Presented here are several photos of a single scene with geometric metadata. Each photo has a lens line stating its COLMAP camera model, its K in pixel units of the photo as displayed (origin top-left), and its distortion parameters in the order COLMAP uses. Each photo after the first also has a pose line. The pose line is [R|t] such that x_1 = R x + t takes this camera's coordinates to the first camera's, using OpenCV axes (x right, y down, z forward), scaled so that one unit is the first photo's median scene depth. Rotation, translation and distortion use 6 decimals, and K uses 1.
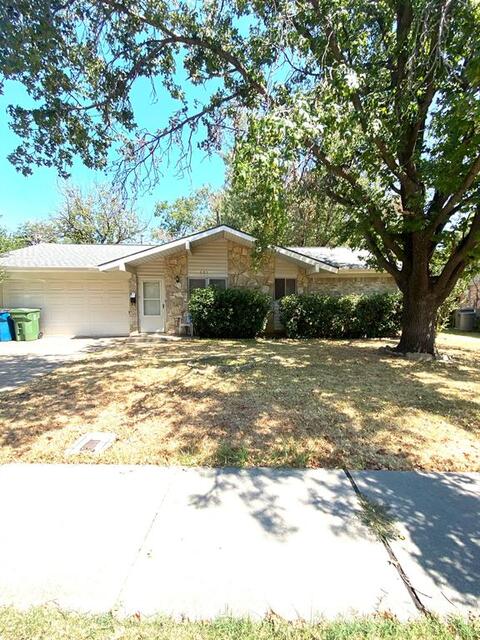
lens RADIAL K [[292.8, 0, 240.0], [0, 292.8, 320.0], [0, 0, 1]] dist [0.000794, 0.000001]
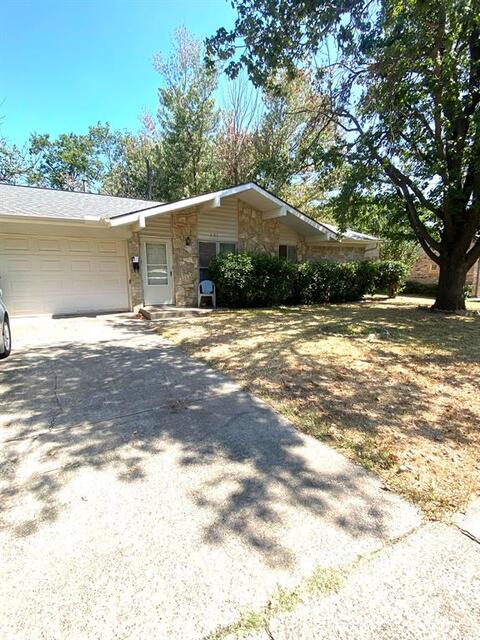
lens RADIAL K [[292.8, 0, 240.0], [0, 292.8, 320.0], [0, 0, 1]] dist [0.000794, 0.000001]
pose [[0.906901, -0.068042, 0.415814, -0.445624], [0.021502, 0.993063, 0.115605, -0.007264], [-0.420795, -0.095901, 0.902072, 0.144623]]
